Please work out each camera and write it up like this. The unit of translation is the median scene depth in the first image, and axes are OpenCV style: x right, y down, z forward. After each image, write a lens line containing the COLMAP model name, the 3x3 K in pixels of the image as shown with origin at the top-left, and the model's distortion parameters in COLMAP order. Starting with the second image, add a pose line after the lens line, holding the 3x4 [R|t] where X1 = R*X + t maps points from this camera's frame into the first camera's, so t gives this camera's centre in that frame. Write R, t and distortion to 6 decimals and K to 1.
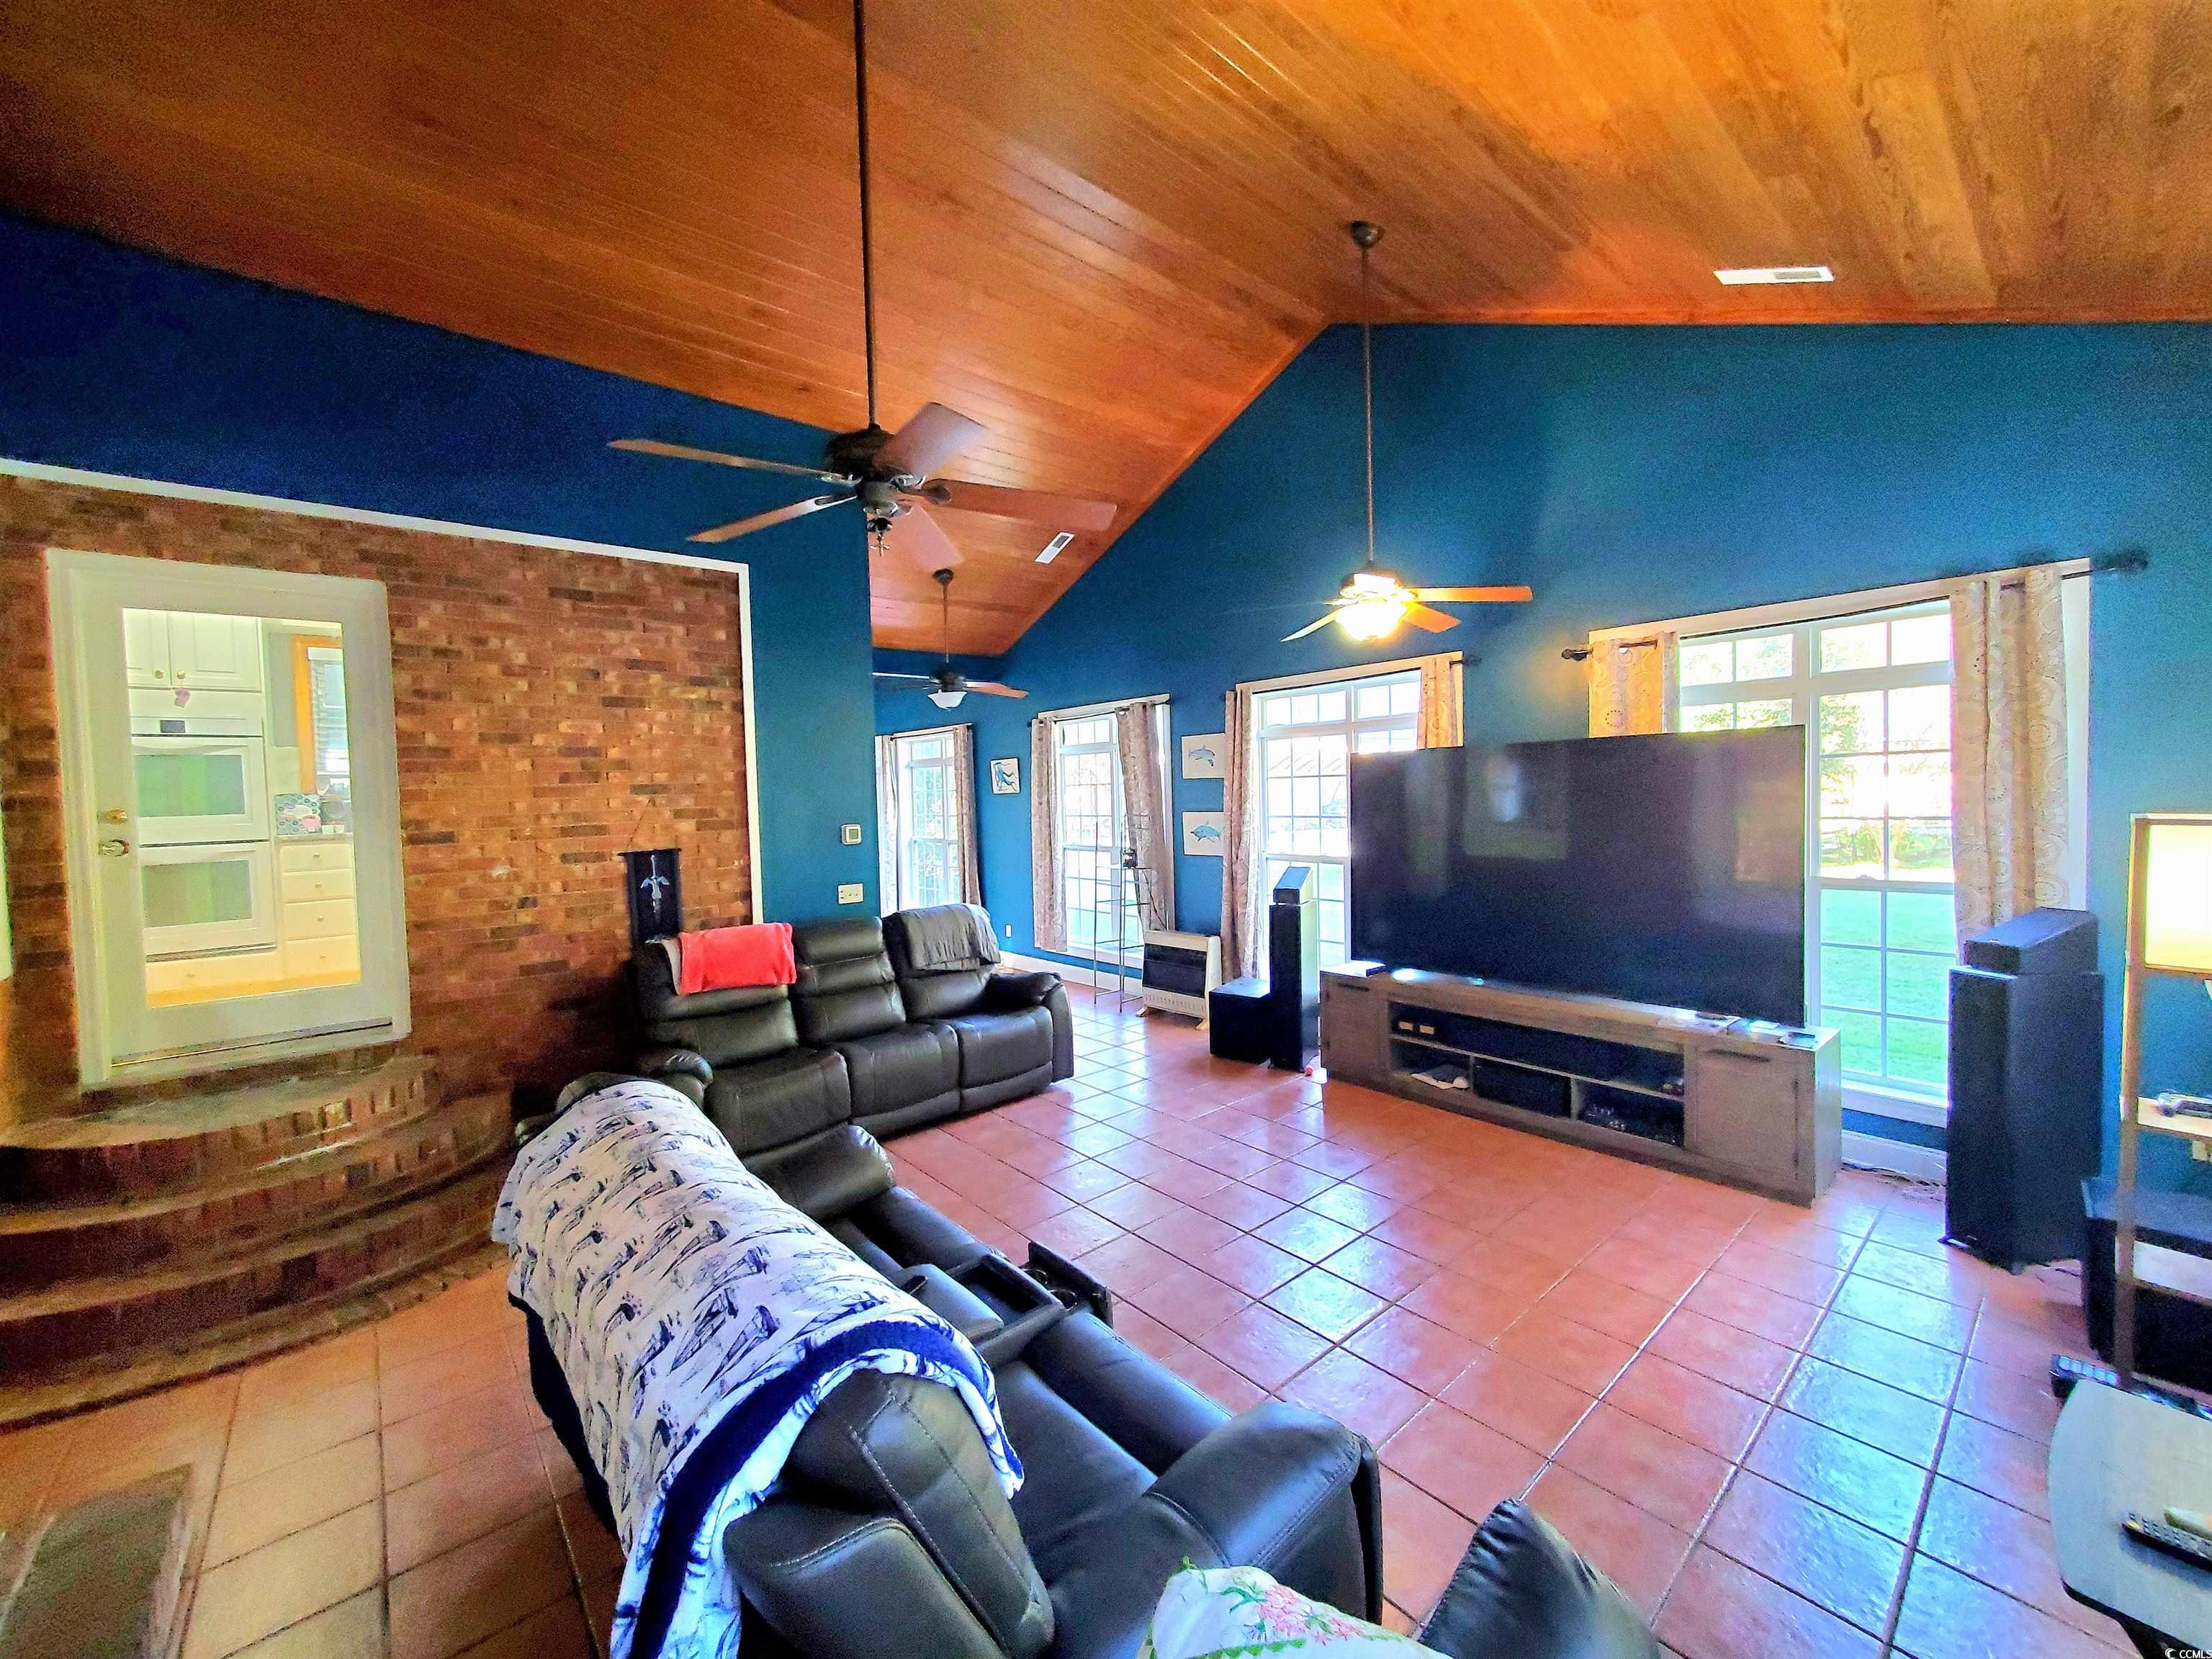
lens RADIAL K [[877.8, 0, 1118.2], [0, 877.8, 821.8], [0, 0, 1]] dist [0.013303, -0.000008]
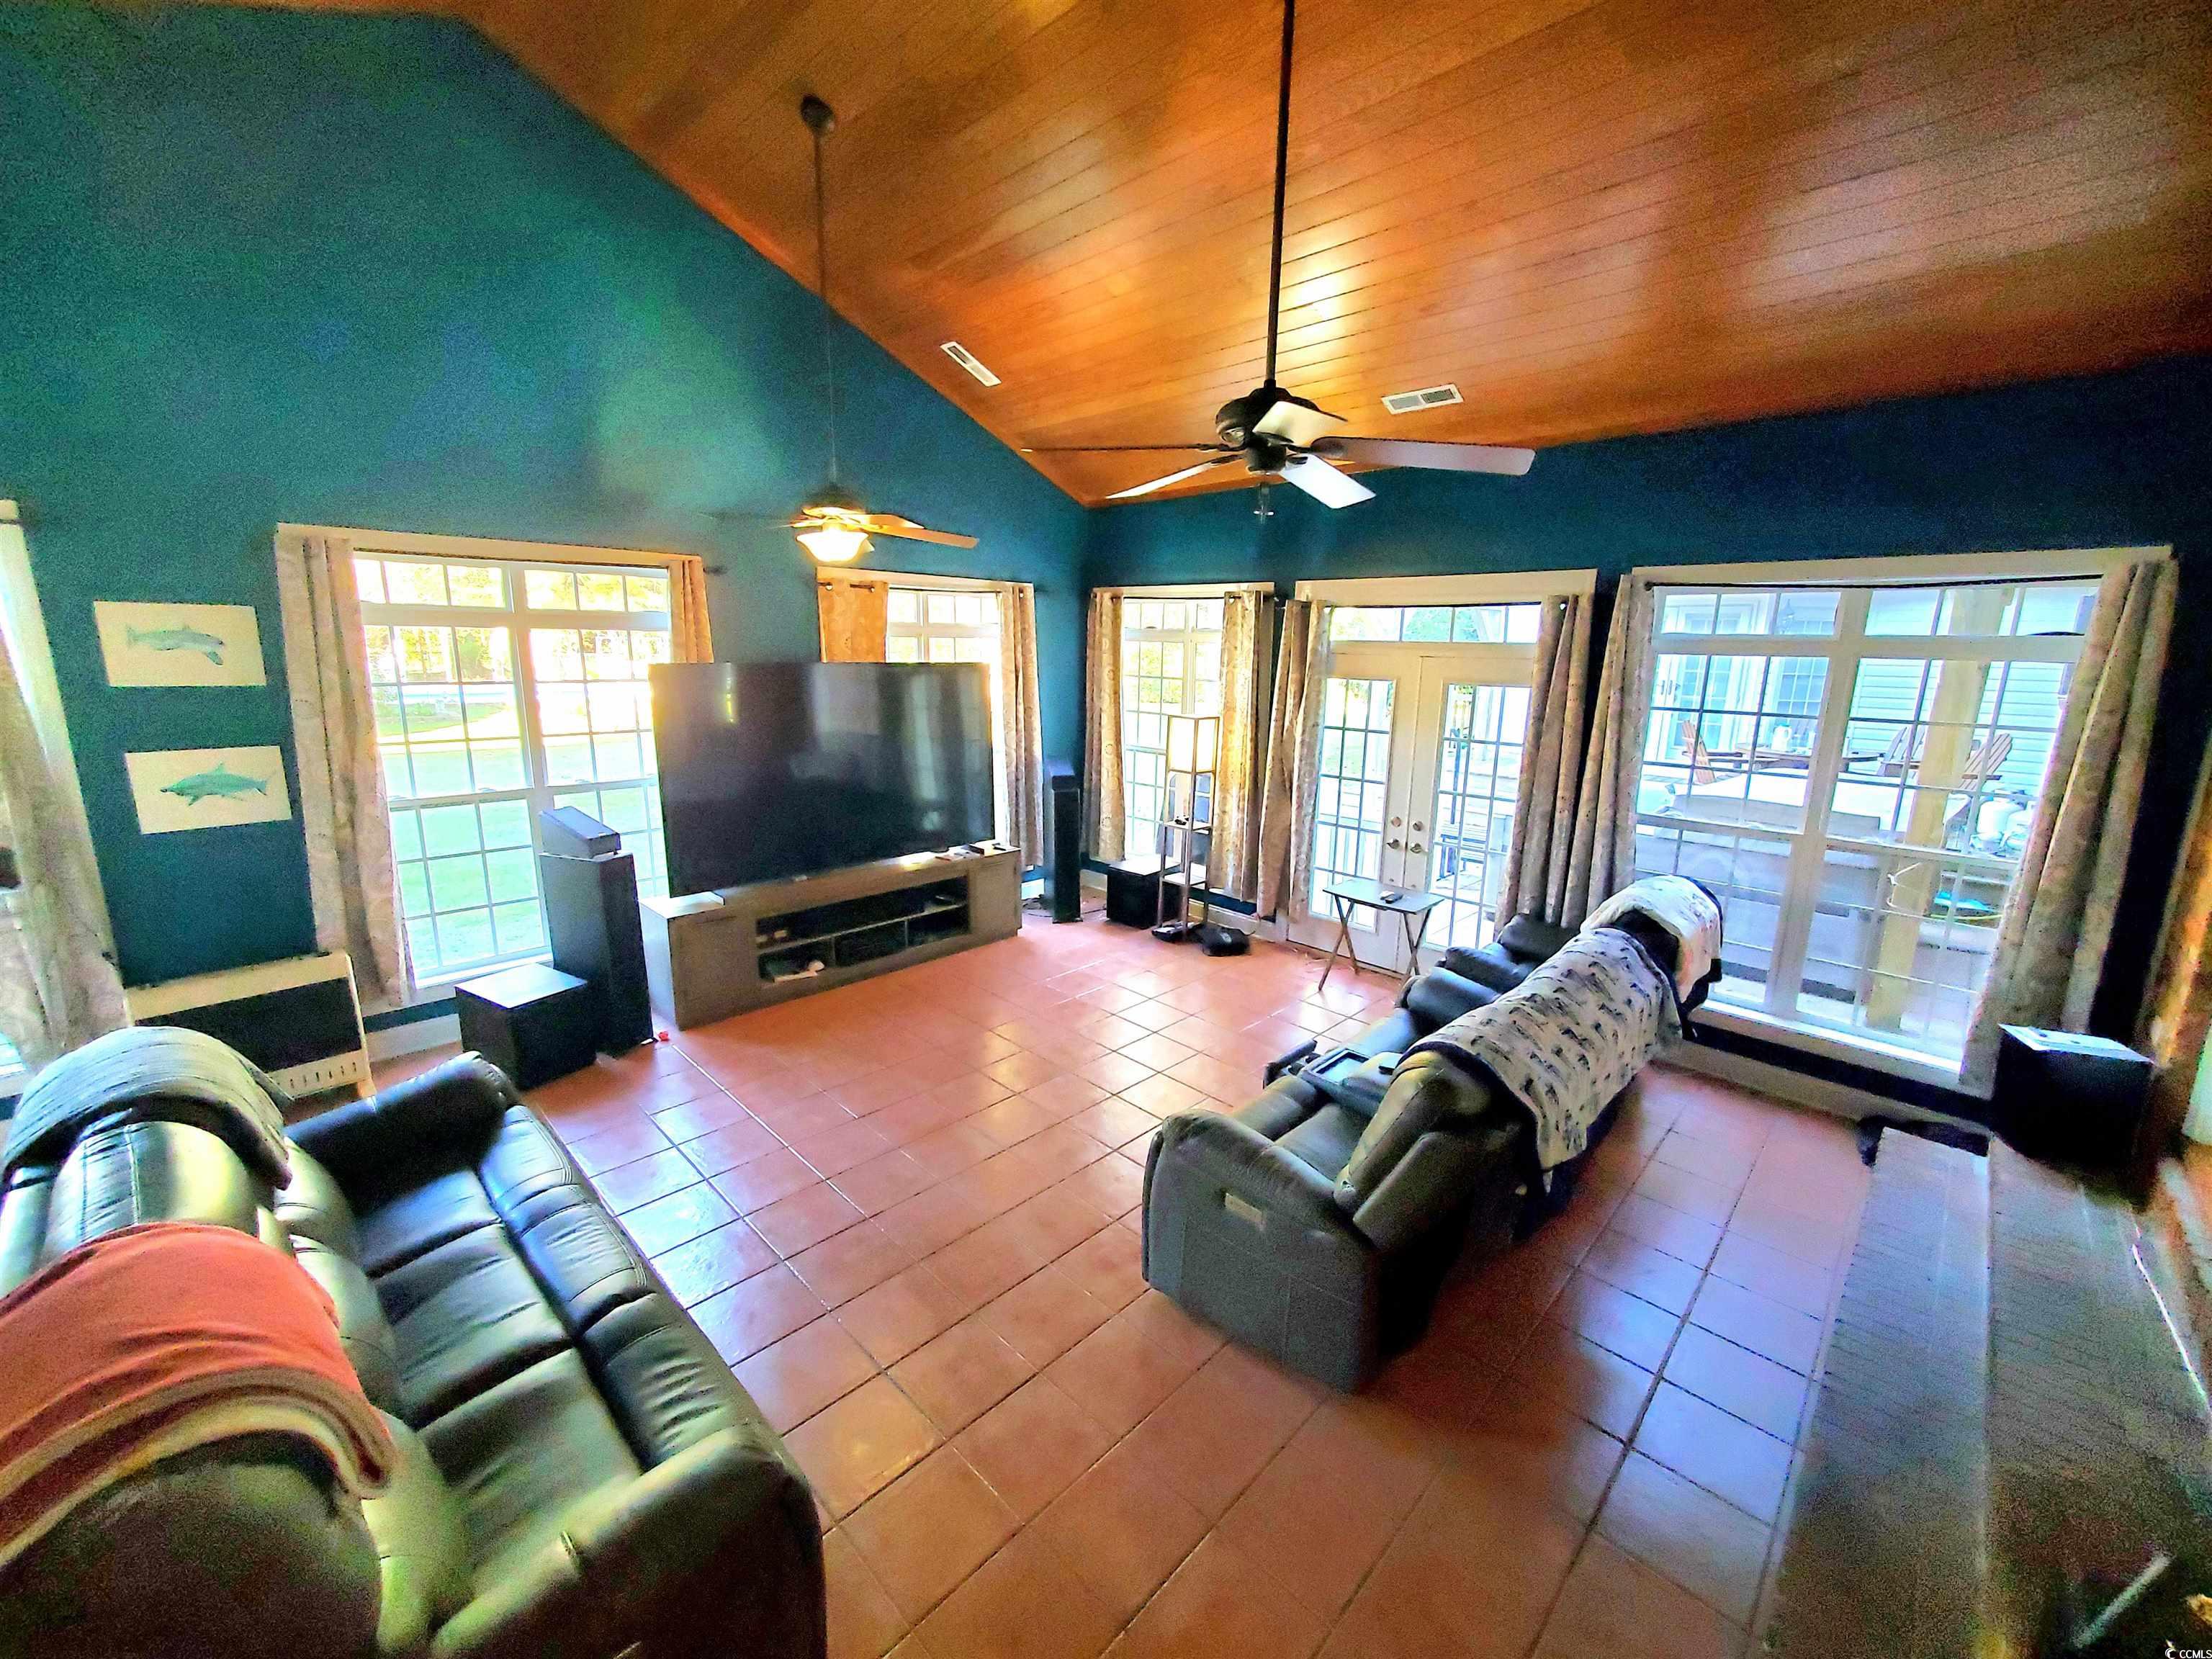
lens RADIAL K [[877.8, 0, 1114.1], [0, 877.8, 830.8], [0, 0, 1]] dist [0.013303, -0.000008]
pose [[-0.091493, -0.183941, 0.978670, -0.706725], [0.016134, 0.982389, 0.186148, -0.077491], [-0.995675, 0.032821, -0.086914, 0.695047]]
